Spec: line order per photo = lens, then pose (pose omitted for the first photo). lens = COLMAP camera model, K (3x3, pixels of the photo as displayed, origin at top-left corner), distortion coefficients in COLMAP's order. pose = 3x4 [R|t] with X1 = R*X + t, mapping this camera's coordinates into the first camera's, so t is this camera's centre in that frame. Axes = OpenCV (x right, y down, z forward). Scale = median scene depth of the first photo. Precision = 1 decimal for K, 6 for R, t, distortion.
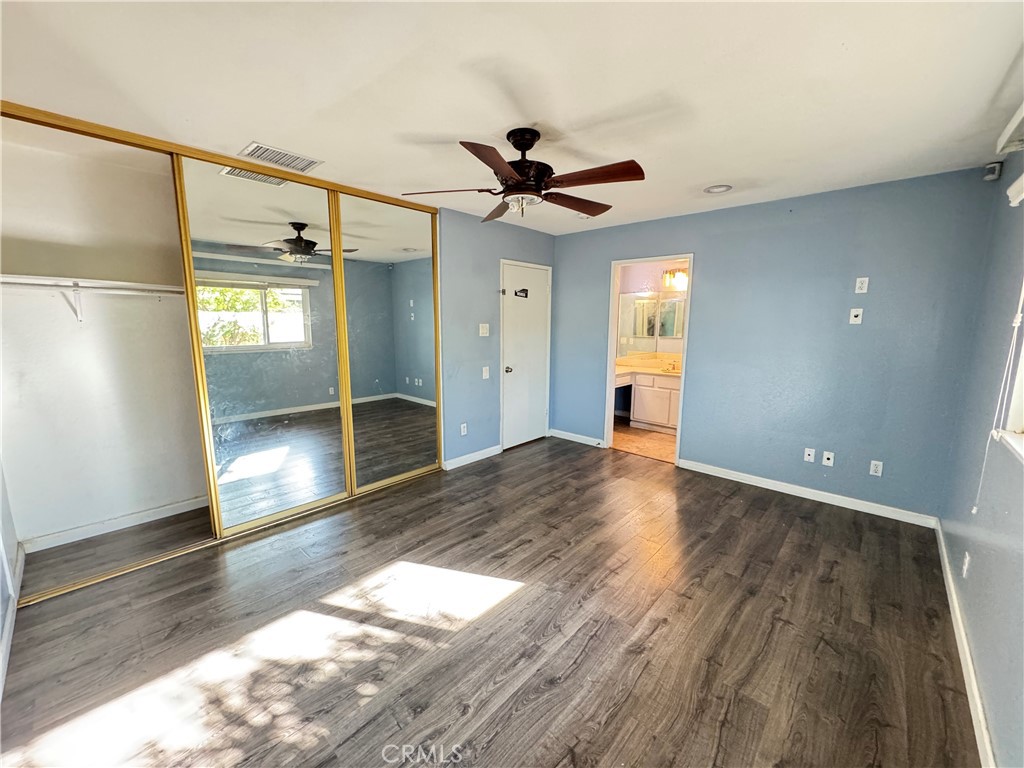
lens RADIAL K [[411.1, 0, 510.4], [0, 411.1, 382.4], [0, 0, 1]] dist [-0.003547, 0.000011]
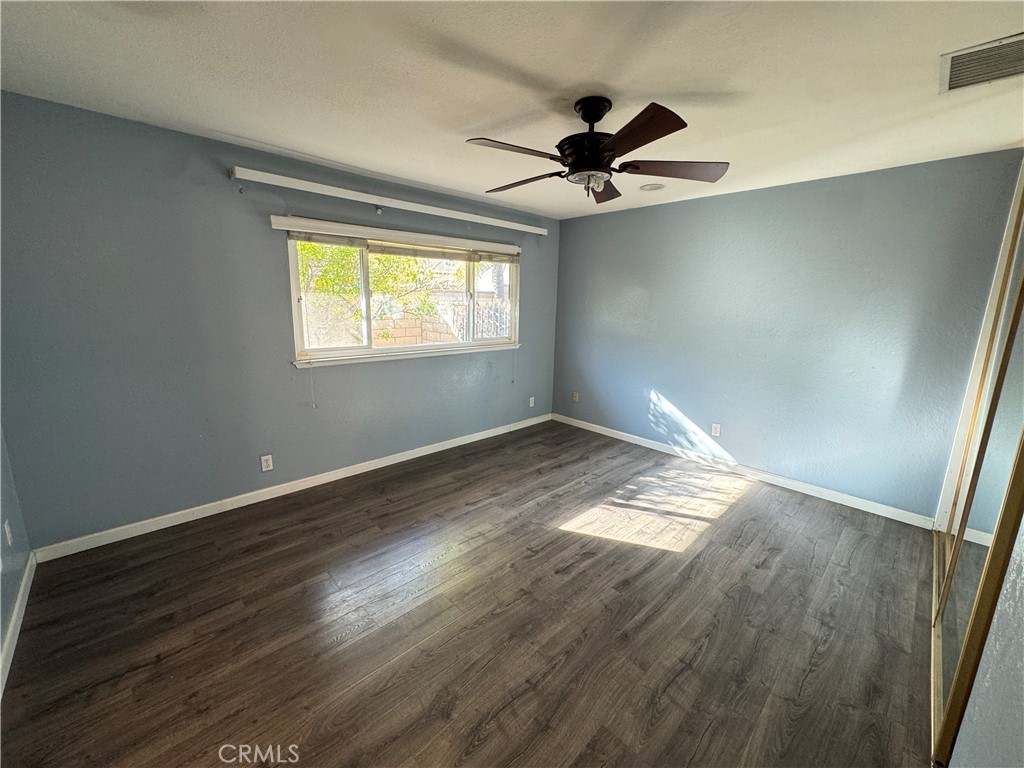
lens RADIAL K [[411.1, 0, 510.4], [0, 411.1, 382.4], [0, 0, 1]] dist [-0.003547, 0.000011]
pose [[-0.997874, -0.039792, 0.051616, 0.127361], [-0.019940, 0.940400, 0.339485, -0.292220], [-0.062048, 0.337734, -0.939194, 1.826817]]
